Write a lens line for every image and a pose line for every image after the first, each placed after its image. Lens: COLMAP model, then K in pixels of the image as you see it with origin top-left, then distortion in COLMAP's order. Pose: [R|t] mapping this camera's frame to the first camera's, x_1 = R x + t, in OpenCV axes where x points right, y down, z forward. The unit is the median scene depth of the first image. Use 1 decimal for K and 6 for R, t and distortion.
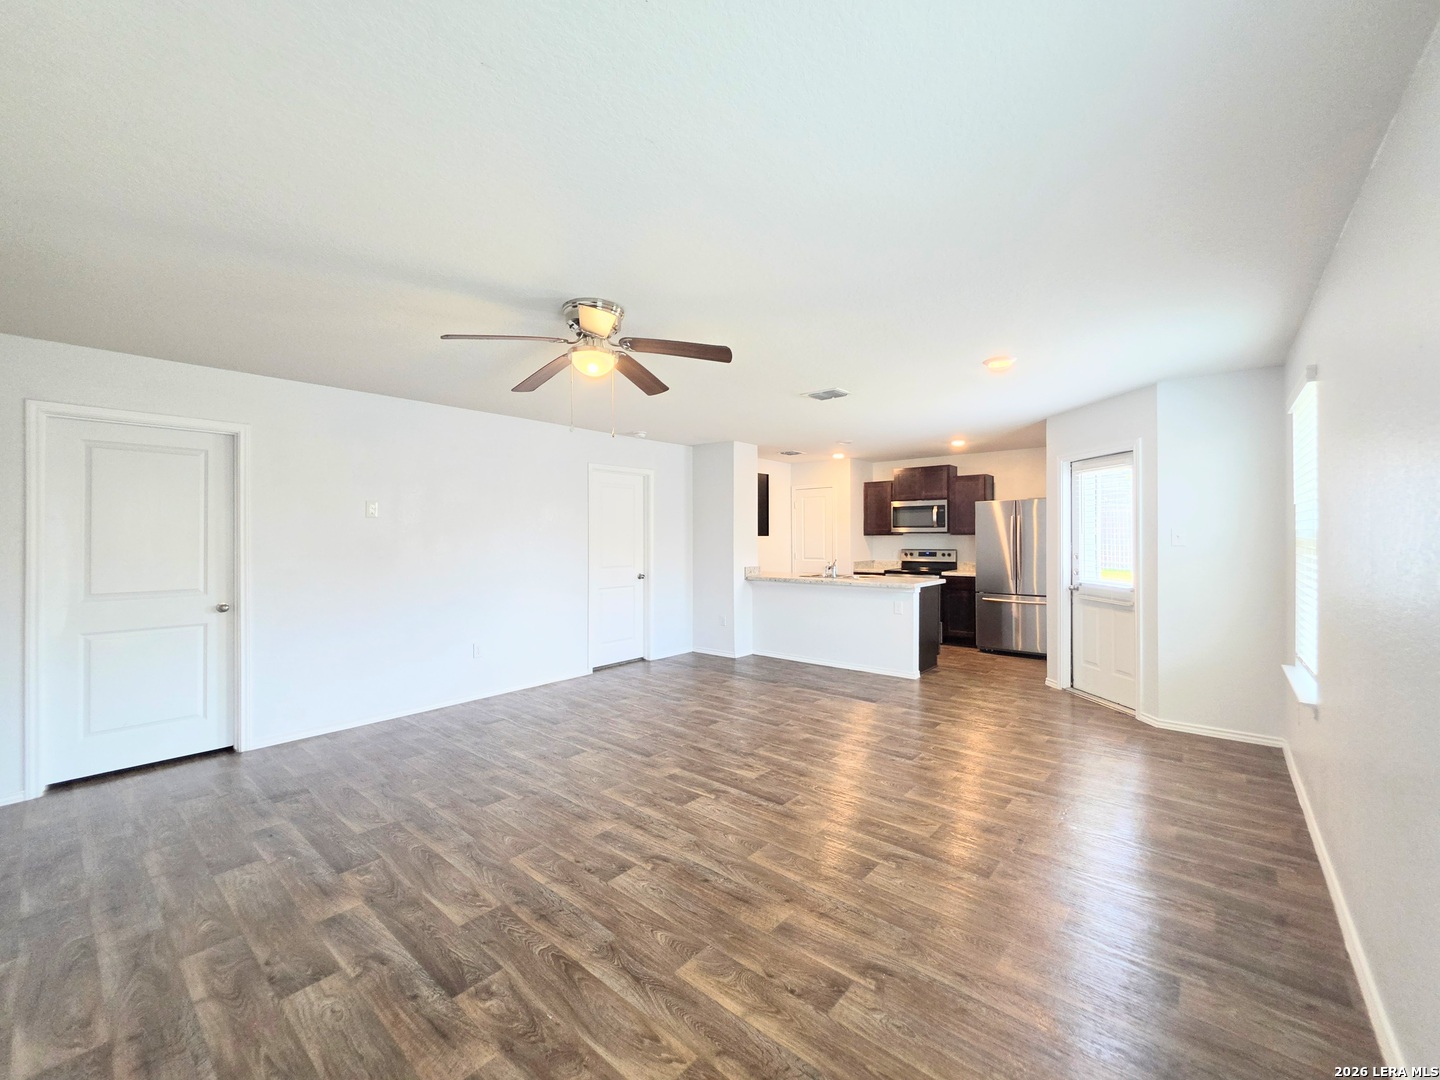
lens RADIAL K [[579.3, 0, 723.3], [0, 579.3, 537.3], [0, 0, 1]] dist [-0.000476, 0.000155]
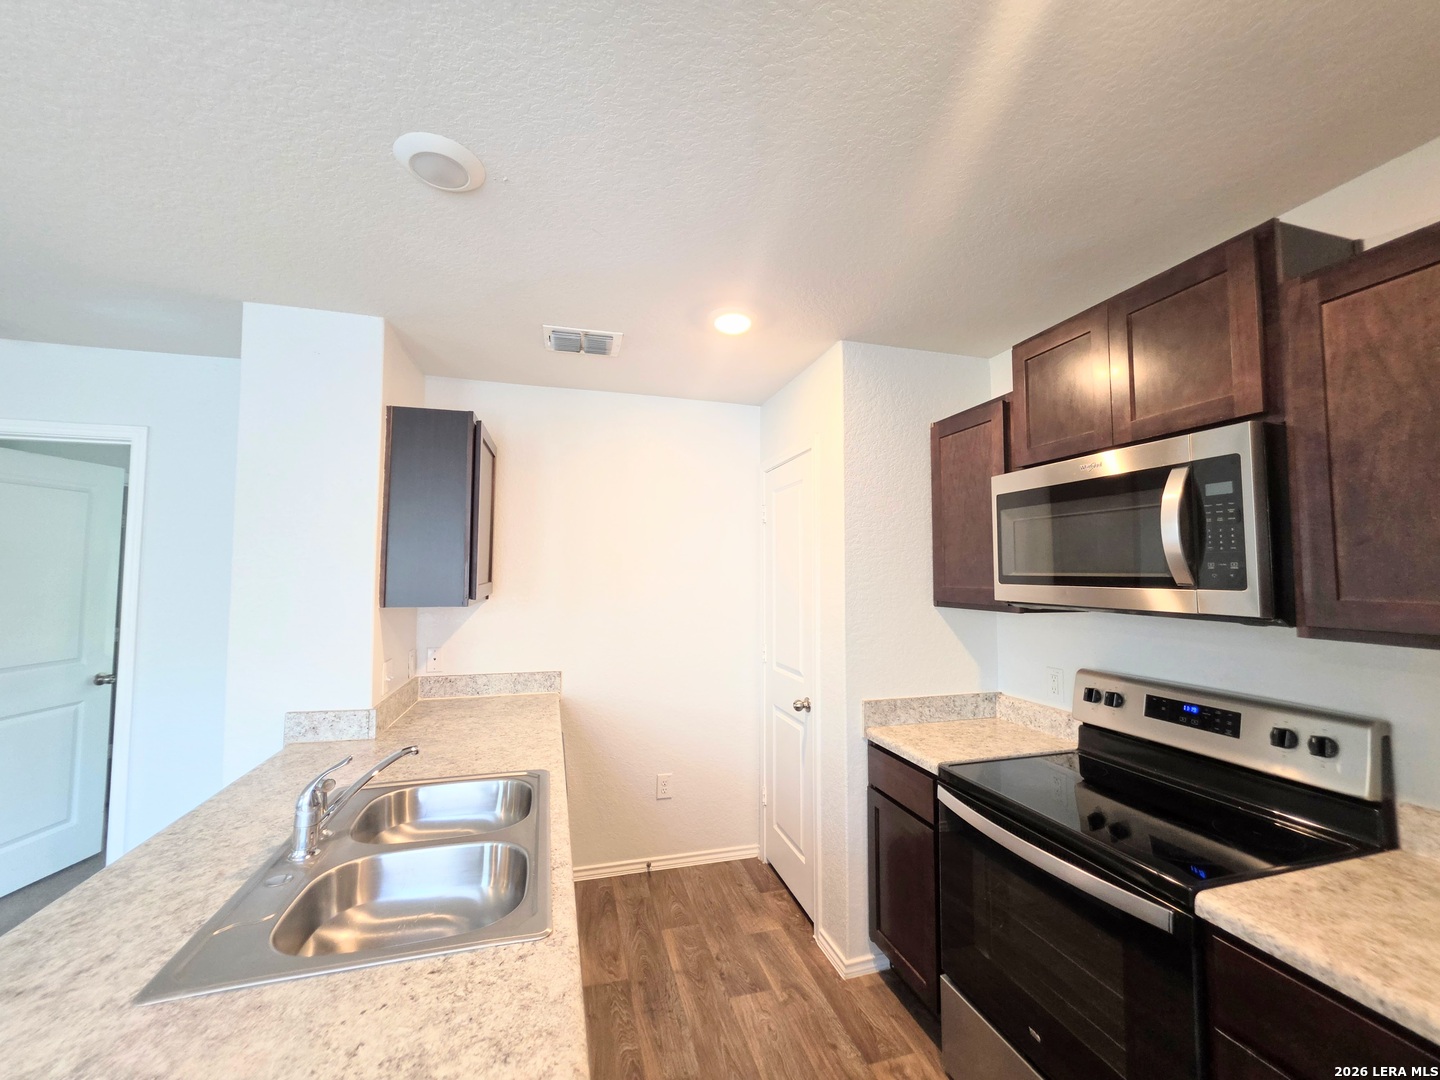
lens RADIAL K [[579.3, 0, 723.3], [0, 579.3, 537.3], [0, 0, 1]] dist [-0.000476, 0.000155]
pose [[0.831360, -0.025180, -0.555164, 0.345409], [-0.012799, 0.997840, -0.064425, -0.019106], [0.555587, 0.060666, 0.829242, 0.768264]]
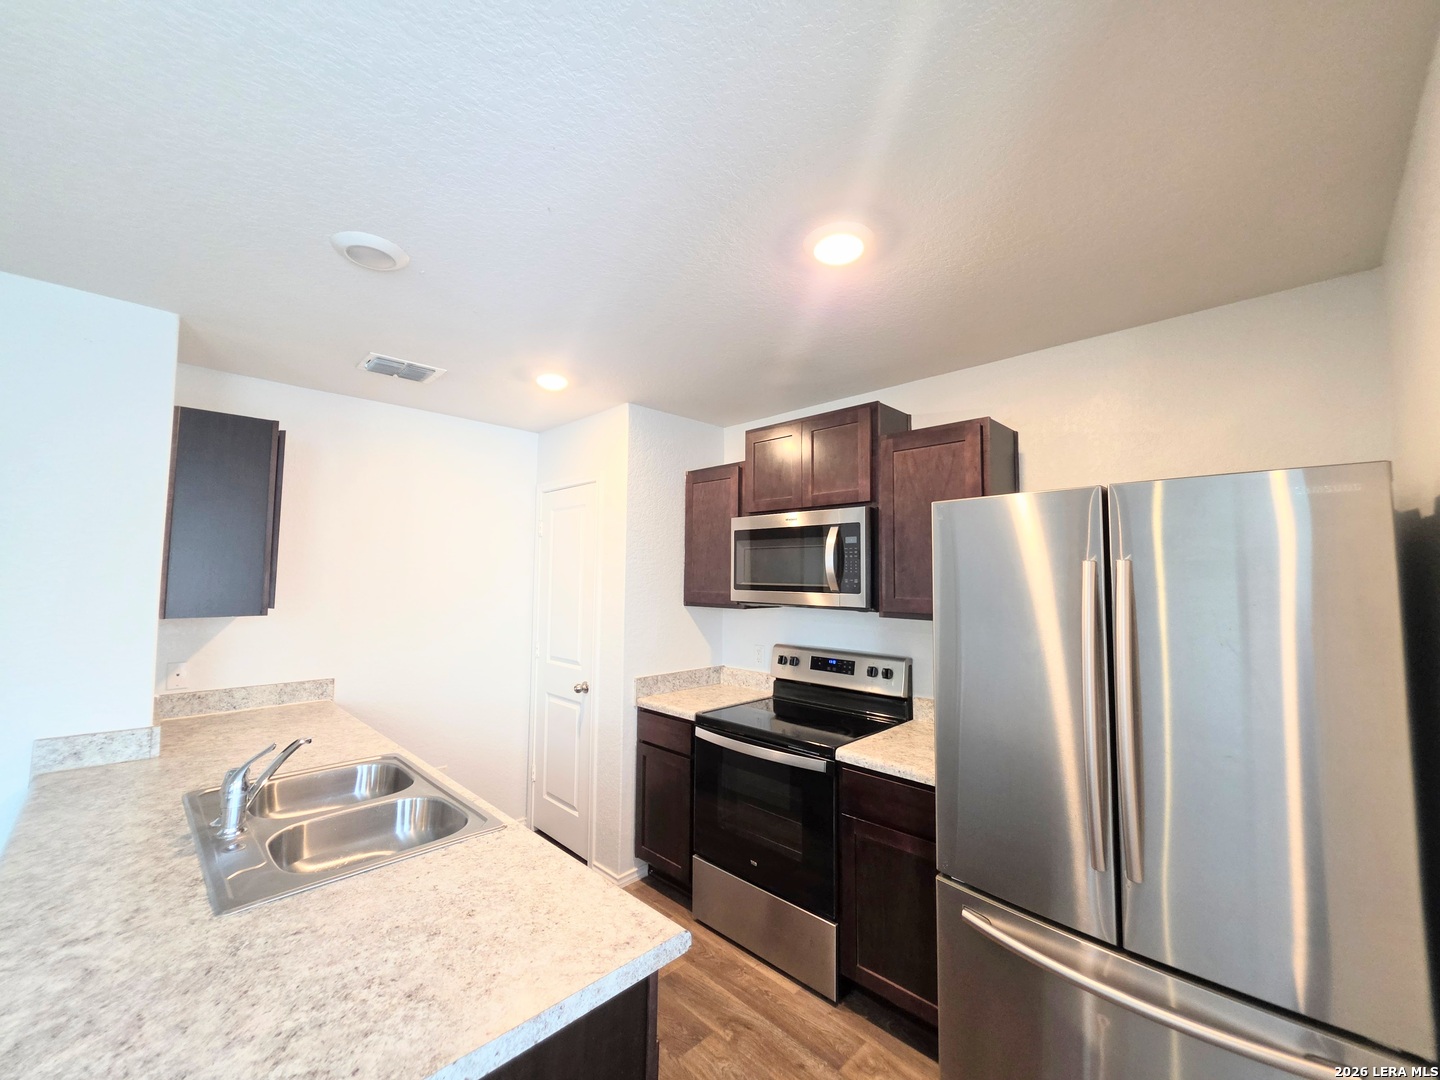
lens RADIAL K [[585.5, 0, 720.0], [0, 585.5, 540.0], [0, 0, 1]] dist [-0.000978, -0.000028]
pose [[0.996480, 0.009758, -0.083266, 0.327331], [-0.015368, 0.997634, -0.067004, -0.023320], [0.082415, 0.068048, 0.994272, 0.662557]]
